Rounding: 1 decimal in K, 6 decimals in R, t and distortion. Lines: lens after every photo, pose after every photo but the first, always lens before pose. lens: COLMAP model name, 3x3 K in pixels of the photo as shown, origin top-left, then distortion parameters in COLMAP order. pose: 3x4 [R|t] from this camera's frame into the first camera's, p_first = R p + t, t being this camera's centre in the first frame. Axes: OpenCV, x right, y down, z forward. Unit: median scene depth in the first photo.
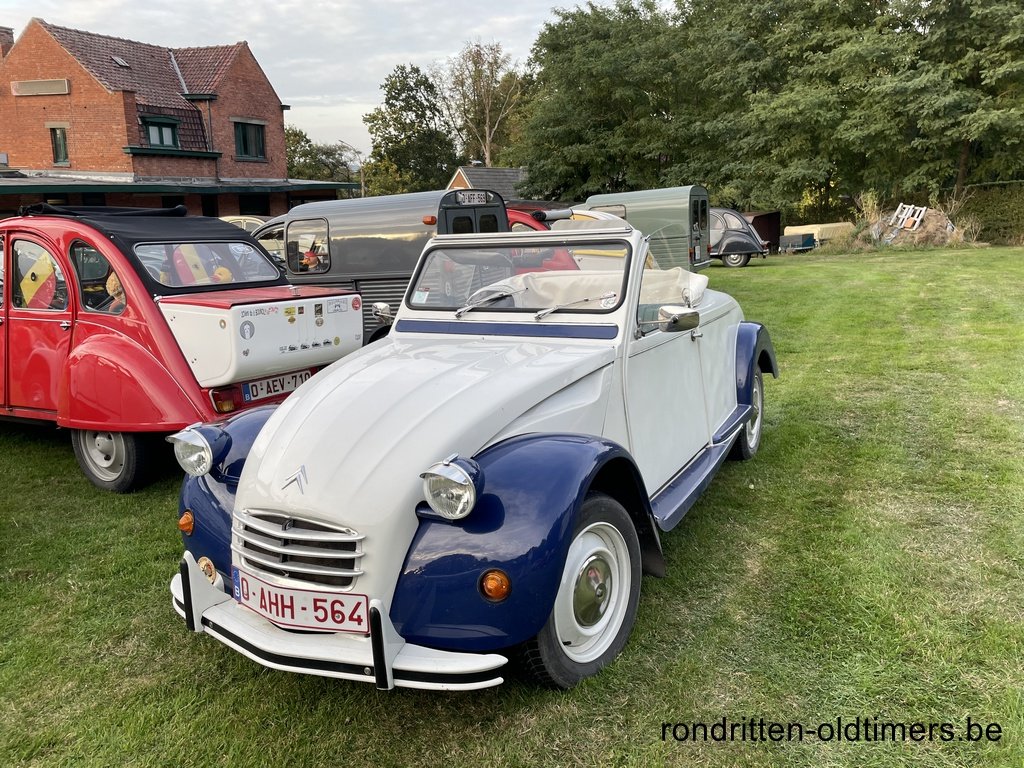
lens RADIAL K [[775.3, 0, 508.6], [0, 775.3, 383.8], [0, 0, 1]] dist [0.083266, -0.098090]
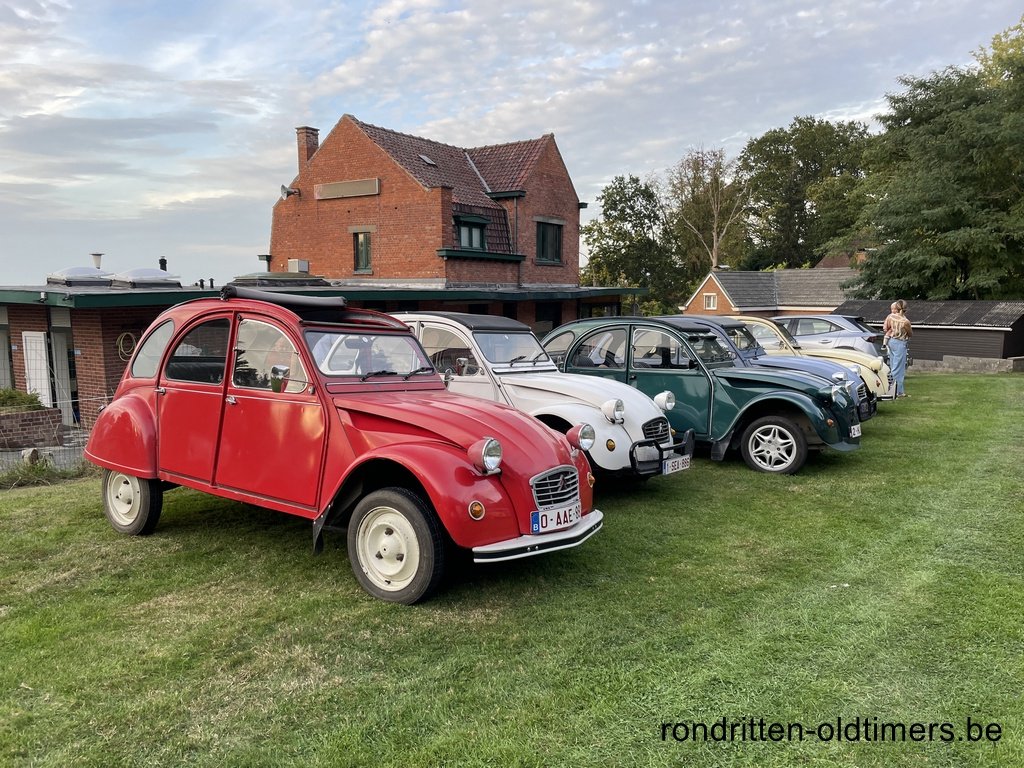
lens RADIAL K [[775.3, 0, 508.6], [0, 775.3, 383.8], [0, 0, 1]] dist [0.083266, -0.098090]
pose [[0.980999, 0.002231, -0.194000, -0.216113], [-0.029643, 0.989917, -0.138510, -0.032917], [0.191735, 0.141629, 0.971174, 0.179223]]
